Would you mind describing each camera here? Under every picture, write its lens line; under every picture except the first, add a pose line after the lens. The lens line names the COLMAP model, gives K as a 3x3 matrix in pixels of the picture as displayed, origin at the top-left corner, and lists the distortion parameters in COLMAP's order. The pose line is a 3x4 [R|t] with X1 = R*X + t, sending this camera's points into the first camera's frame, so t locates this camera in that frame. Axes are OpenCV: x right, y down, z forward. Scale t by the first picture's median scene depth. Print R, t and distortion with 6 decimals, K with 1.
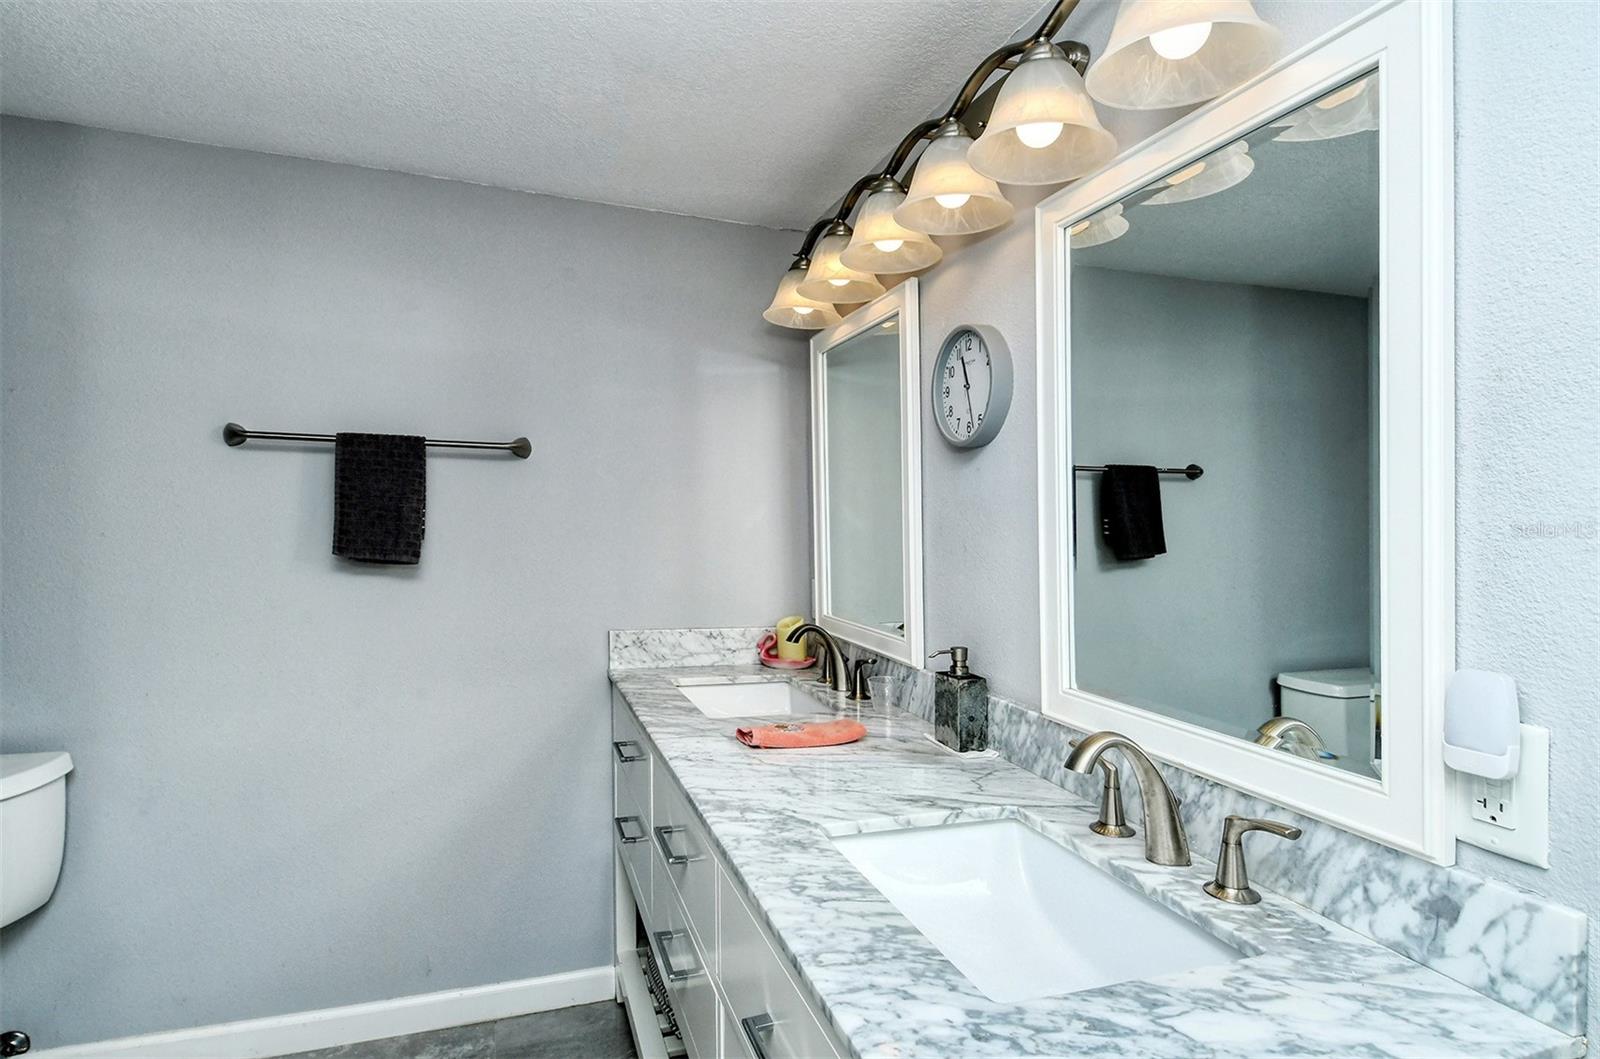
lens RADIAL K [[842.7, 0, 810.2], [0, 842.7, 495.1], [0, 0, 1]] dist [0.032771, -0.017212]
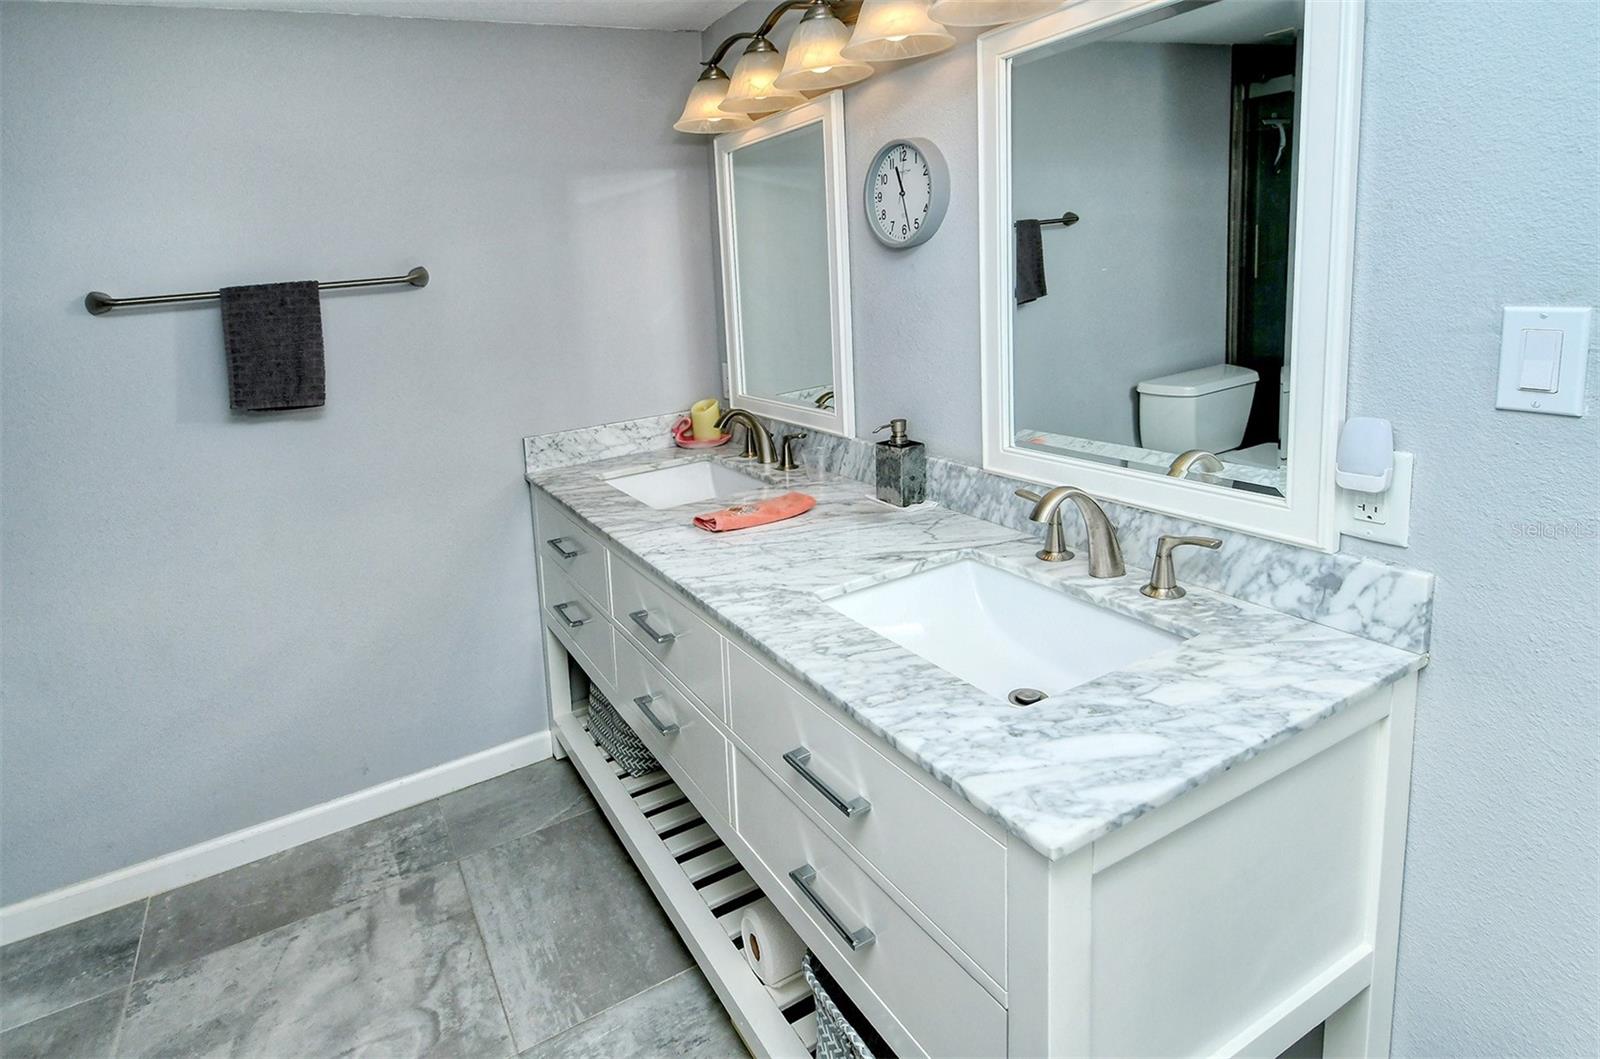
lens RADIAL K [[839.8, 0, 790.5], [0, 839.8, 415.2], [0, 0, 1]] dist [0.023914, -0.000923]
pose [[0.981604, -0.149973, 0.118161, -0.122954], [0.124784, 0.972332, 0.197485, -0.082608], [-0.144509, -0.179107, 0.973159, -0.077458]]
